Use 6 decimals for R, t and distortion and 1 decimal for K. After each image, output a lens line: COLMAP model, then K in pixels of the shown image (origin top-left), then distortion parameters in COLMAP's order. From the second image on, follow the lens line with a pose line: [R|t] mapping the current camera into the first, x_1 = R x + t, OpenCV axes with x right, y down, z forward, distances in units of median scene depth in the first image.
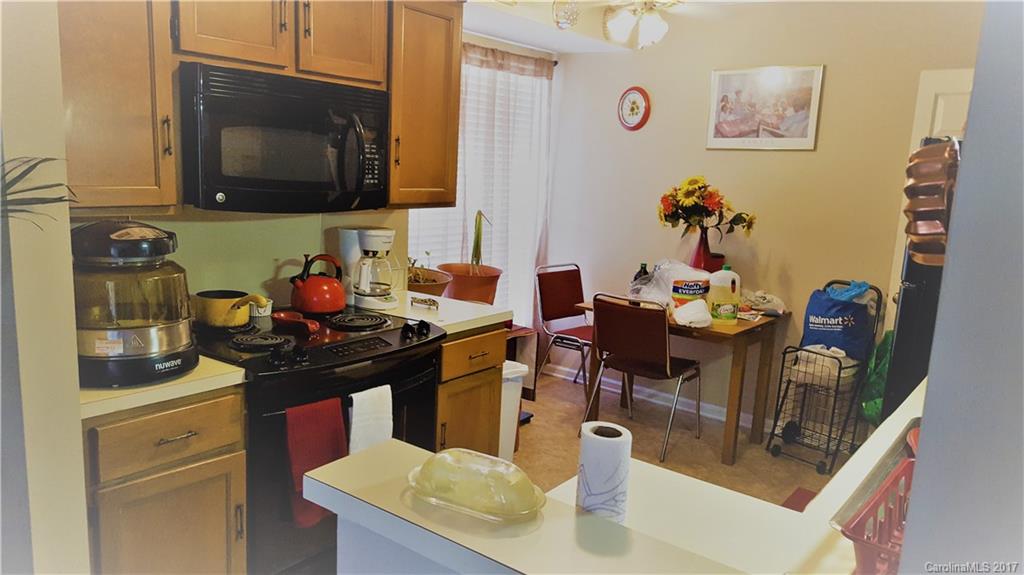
lens RADIAL K [[780.5, 0, 501.5], [0, 780.5, 307.0], [0, 0, 1]] dist [0.112159, -0.143555]
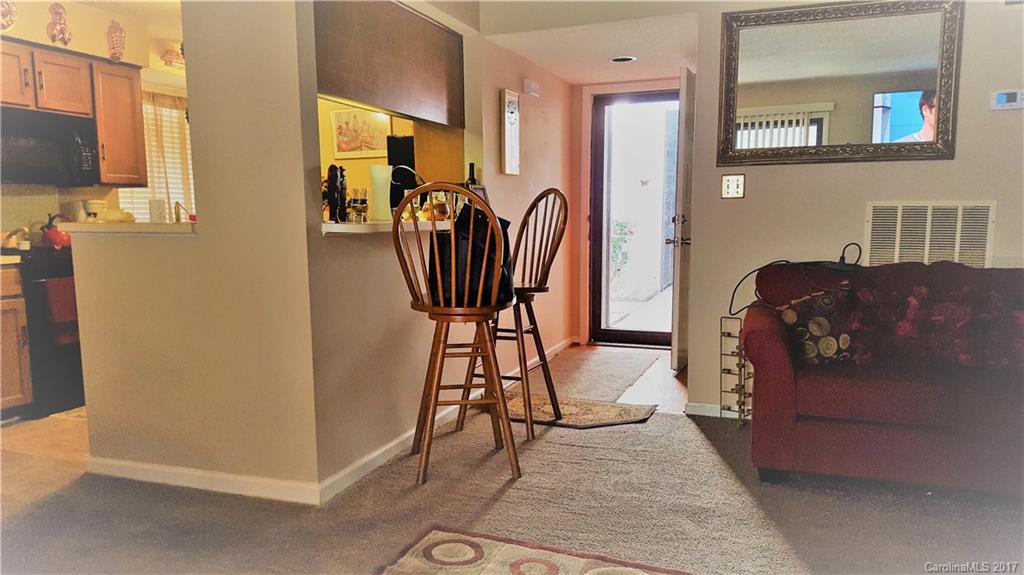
lens RADIAL K [[780.5, 0, 501.5], [0, 780.5, 307.0], [0, 0, 1]] dist [0.112159, -0.143555]
pose [[0.957207, -0.091531, 0.274549, 0.202767], [0.108812, 0.992886, -0.048355, 0.334145], [-0.268169, 0.076160, 0.960357, -0.935795]]
